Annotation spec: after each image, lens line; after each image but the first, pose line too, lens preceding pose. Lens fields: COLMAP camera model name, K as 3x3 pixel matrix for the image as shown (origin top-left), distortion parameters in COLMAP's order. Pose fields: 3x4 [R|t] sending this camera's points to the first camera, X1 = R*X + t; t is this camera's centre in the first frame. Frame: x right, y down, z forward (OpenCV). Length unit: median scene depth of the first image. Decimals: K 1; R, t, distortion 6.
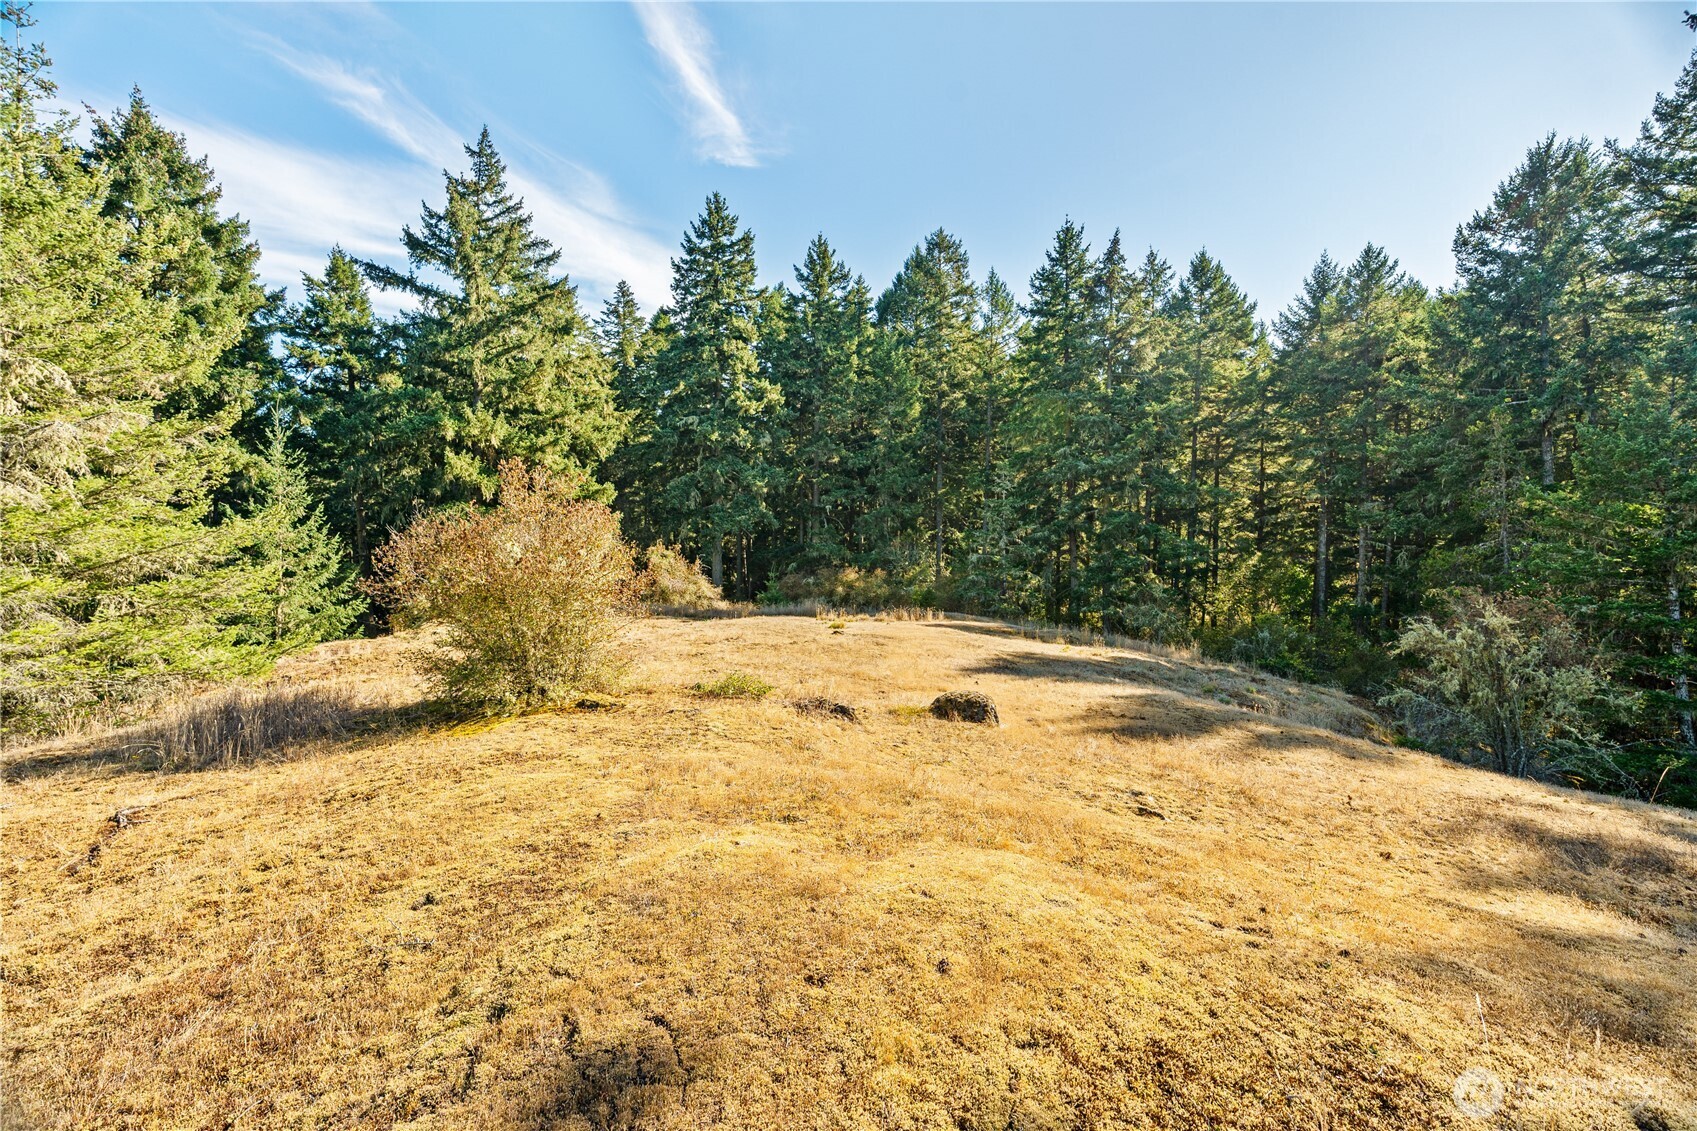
lens RADIAL K [[748.2, 0, 848.5], [0, 748.2, 565.5], [0, 0, 1]] dist [-0.005148, -0.000236]
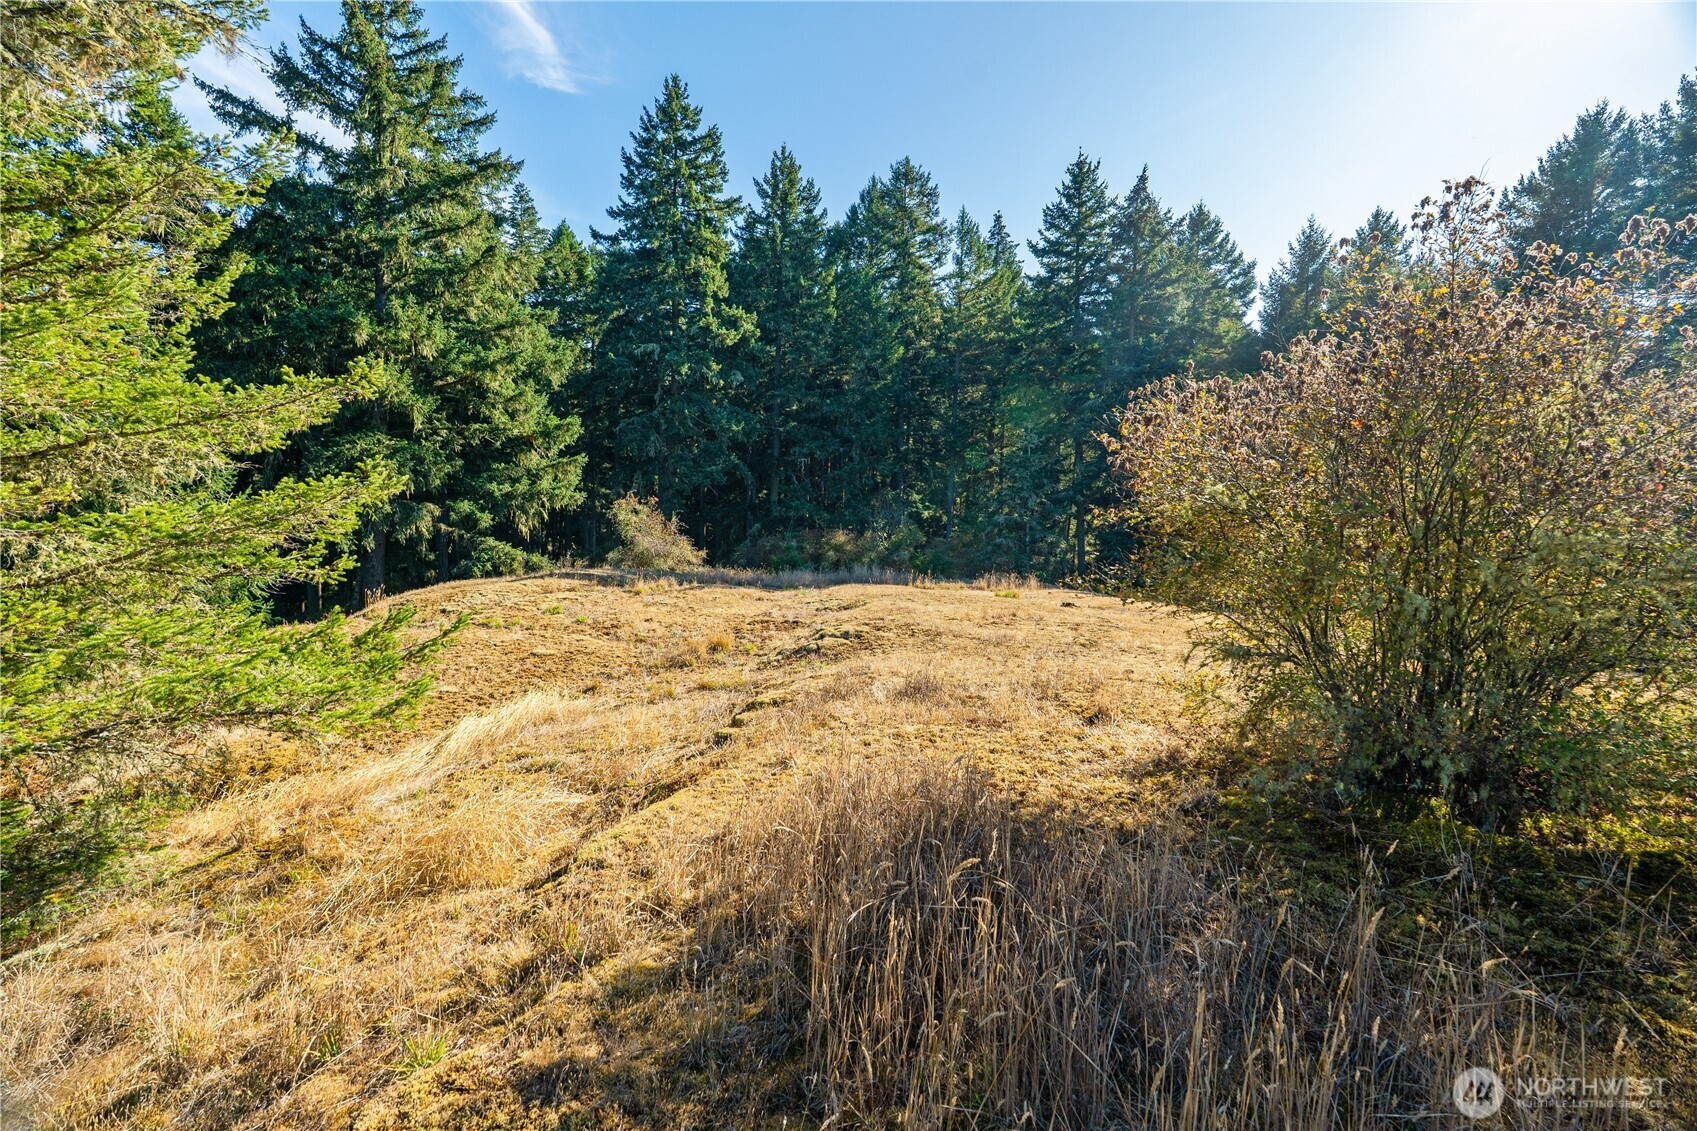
lens RADIAL K [[757.0, 0, 859.9], [0, 757.0, 555.0], [0, 0, 1]] dist [-0.002309, -0.000572]
pose [[0.978512, 0.005203, 0.206124, -0.157602], [-0.011417, 0.999515, 0.028971, 0.007329], [-0.205873, -0.030702, 0.978097, 0.128729]]
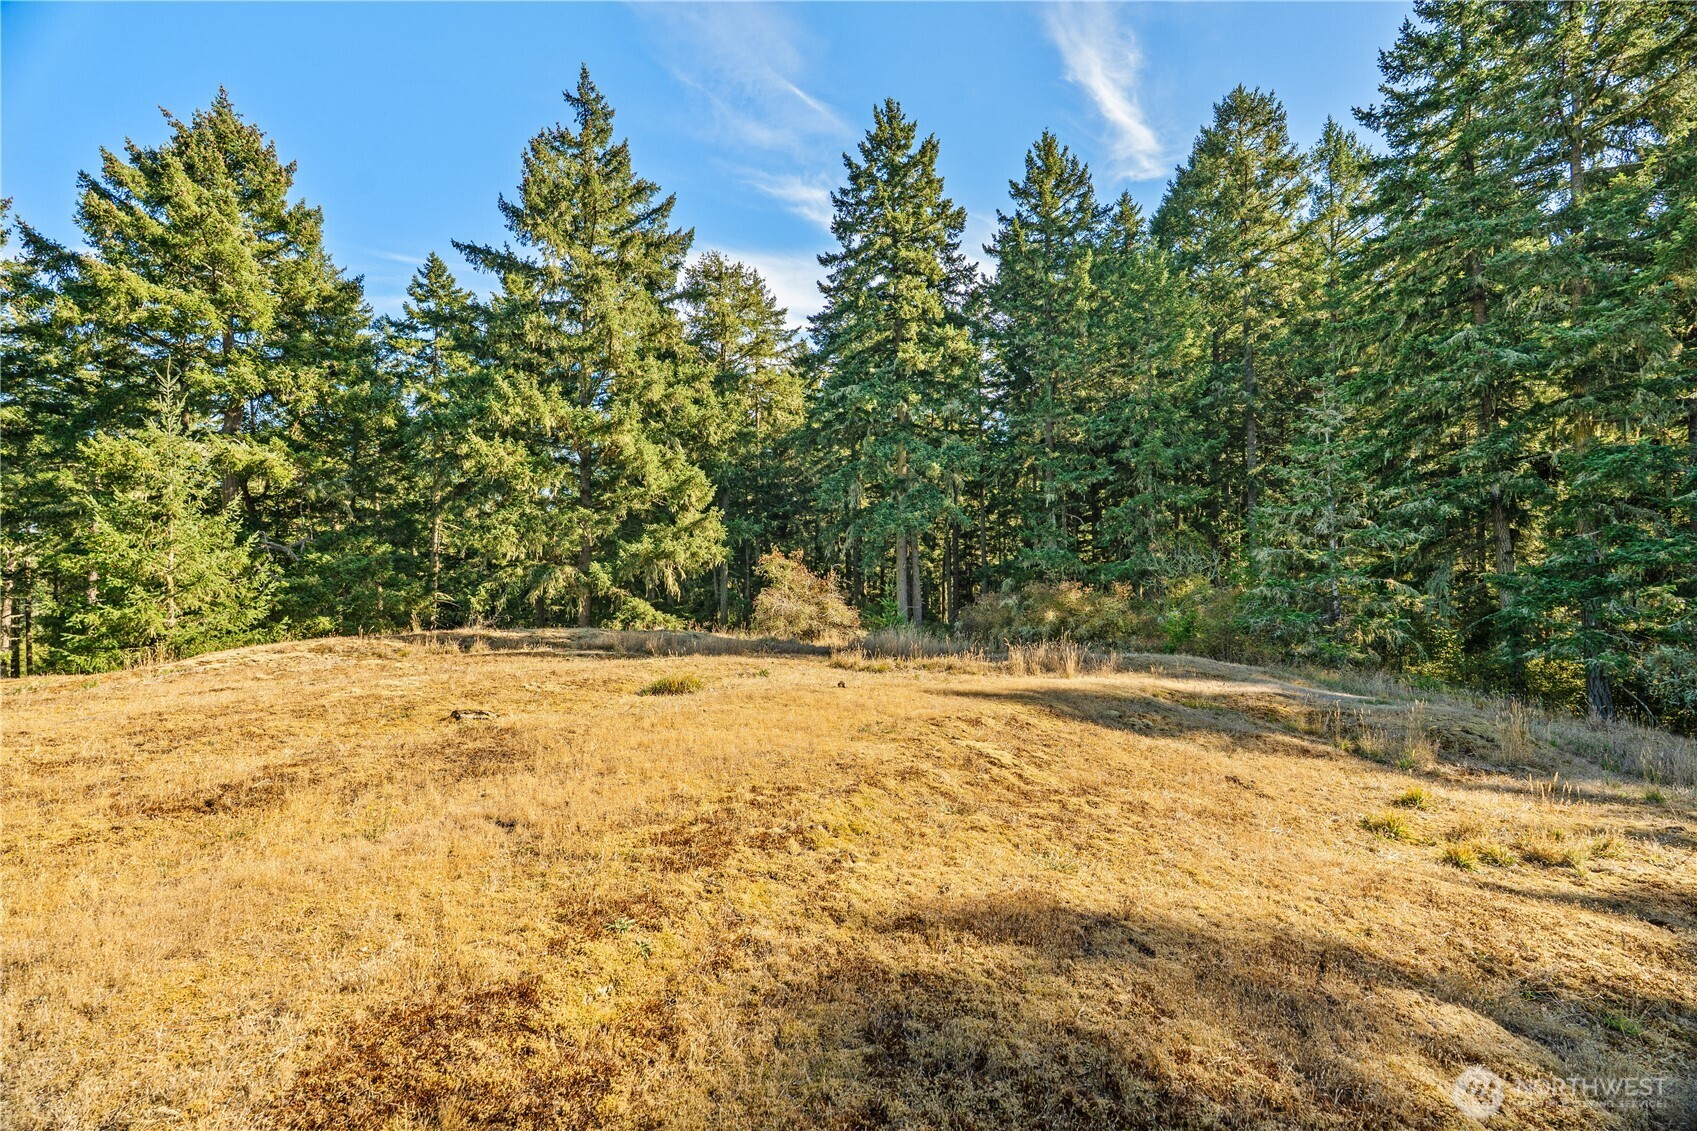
lens RADIAL K [[757.3, 0, 846.2], [0, 757.3, 562.1], [0, 0, 1]] dist [-0.004011, 0.000057]
pose [[0.900131, -0.030803, -0.434529, 0.114836], [0.008298, 0.998528, -0.053594, 0.019601], [0.435541, 0.044636, 0.899062, 0.323449]]
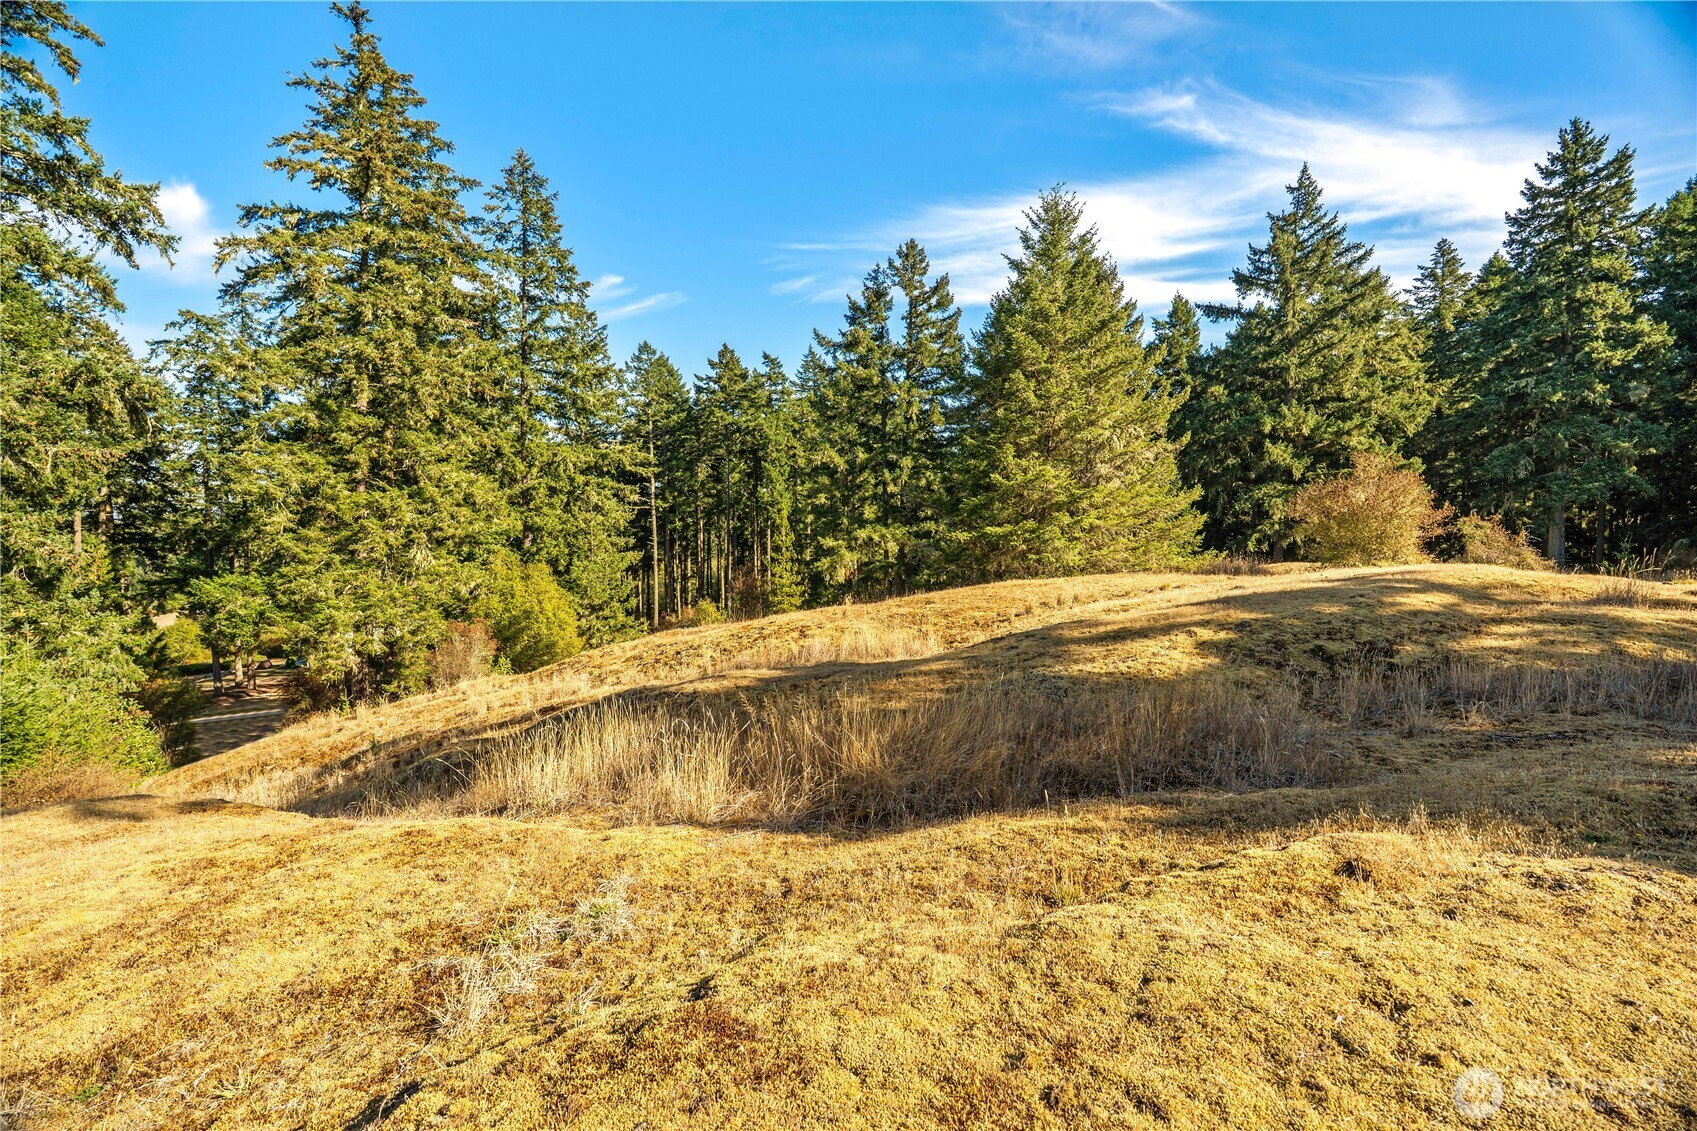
lens RADIAL K [[743.9, 0, 852.0], [0, 743.9, 565.3], [0, 0, 1]] dist [-0.002211, 0.000446]
pose [[0.578014, 0.040281, -0.815032, 0.070861], [-0.023042, 0.999188, 0.033042, 0.022591], [0.815702, -0.000319, 0.578473, -0.226083]]
